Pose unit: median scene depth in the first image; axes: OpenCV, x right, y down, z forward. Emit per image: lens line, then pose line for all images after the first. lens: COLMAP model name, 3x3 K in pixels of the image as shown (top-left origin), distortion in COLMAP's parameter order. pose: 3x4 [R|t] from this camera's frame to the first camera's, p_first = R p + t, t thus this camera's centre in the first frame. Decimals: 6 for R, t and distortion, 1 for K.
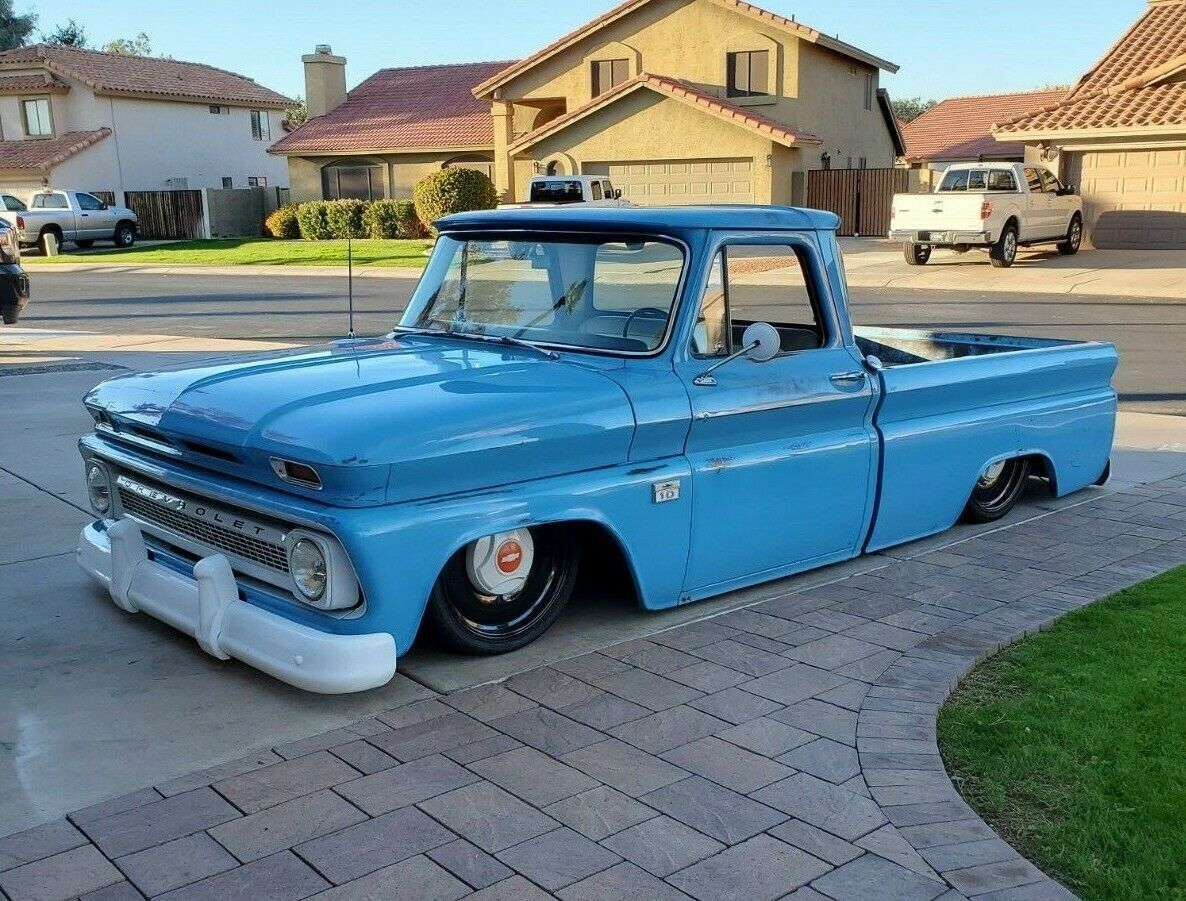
lens RADIAL K [[1241.7, 0, 594.1], [0, 1241.7, 513.5], [0, 0, 1]] dist [0.140173, -0.245375]
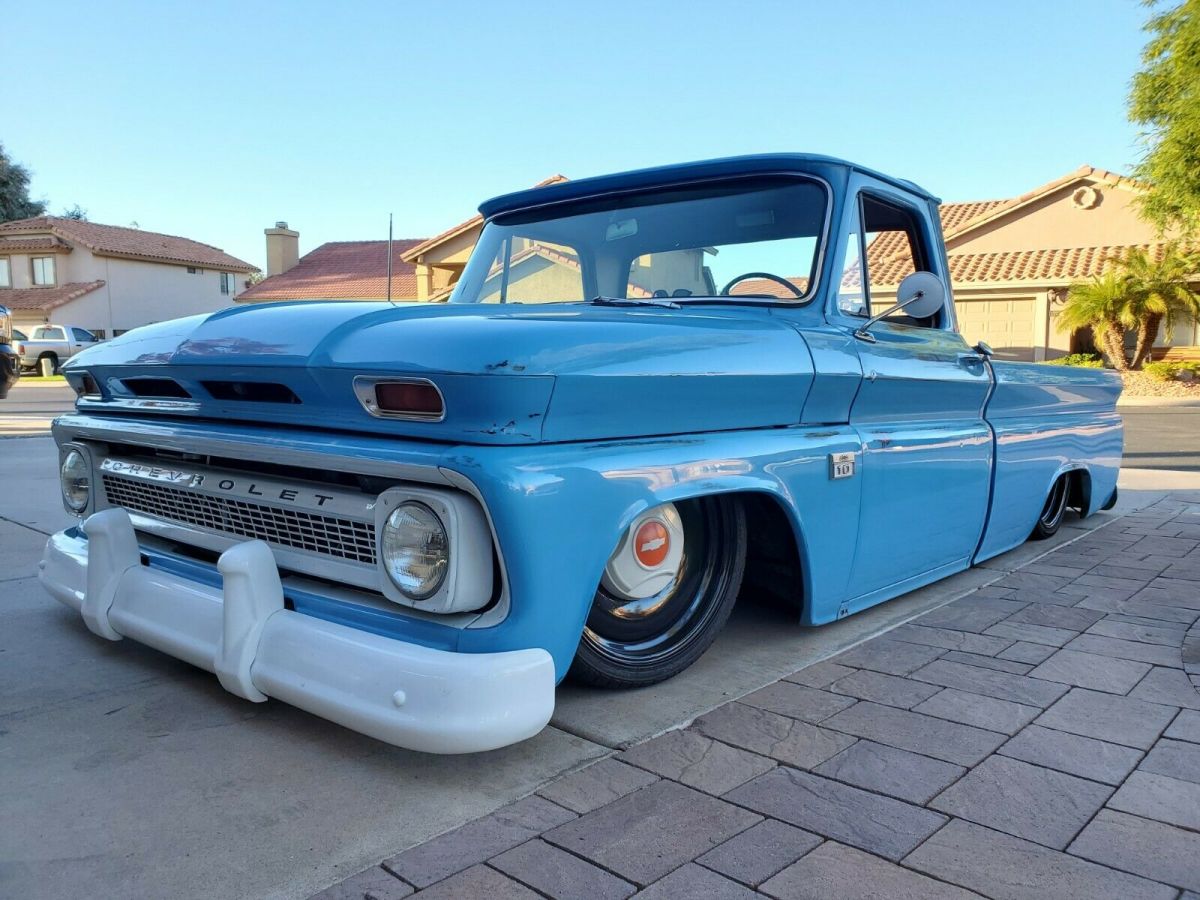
lens RADIAL K [[941.0, 0, 578.2], [0, 941.0, 450.2], [0, 0, 1]] dist [0.021227, 0.006022]
pose [[0.993826, 0.001743, 0.110937, -0.148381], [0.014828, 0.988820, -0.148375, 0.049875], [-0.109955, 0.149104, 0.982689, 0.385533]]
